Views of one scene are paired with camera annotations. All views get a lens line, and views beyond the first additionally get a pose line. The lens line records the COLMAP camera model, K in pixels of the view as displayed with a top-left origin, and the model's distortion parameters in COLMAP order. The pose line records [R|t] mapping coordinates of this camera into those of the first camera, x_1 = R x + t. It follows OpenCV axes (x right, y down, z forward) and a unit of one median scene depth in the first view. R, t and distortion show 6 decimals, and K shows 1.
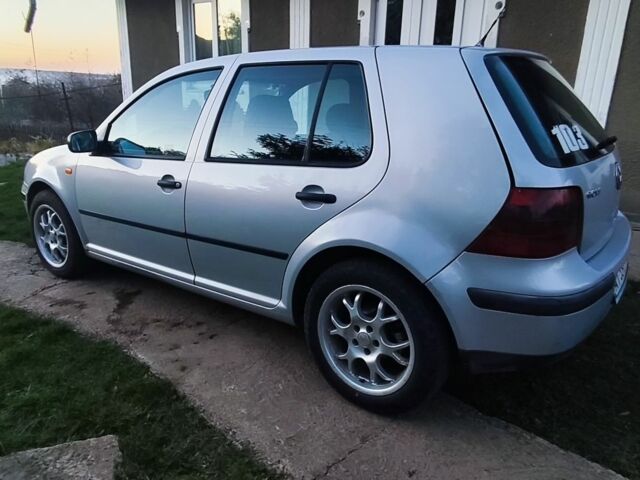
lens RADIAL K [[462.2, 0, 317.7], [0, 462.2, 238.5], [0, 0, 1]] dist [0.009605, -0.023037]
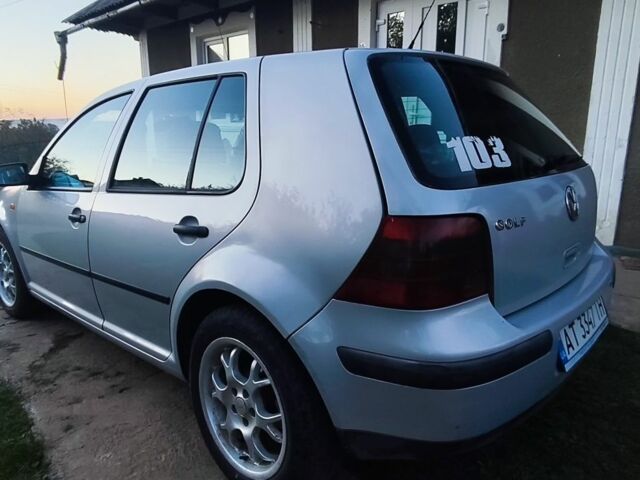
lens RADIAL K [[462.2, 0, 322.3], [0, 462.2, 240.1], [0, 0, 1]] dist [0.009605, -0.023037]
pose [[0.994375, 0.000884, -0.105914, 0.313396], [-0.009595, 0.996606, -0.081763, -0.005082], [0.105483, 0.082320, 0.991008, 0.185433]]
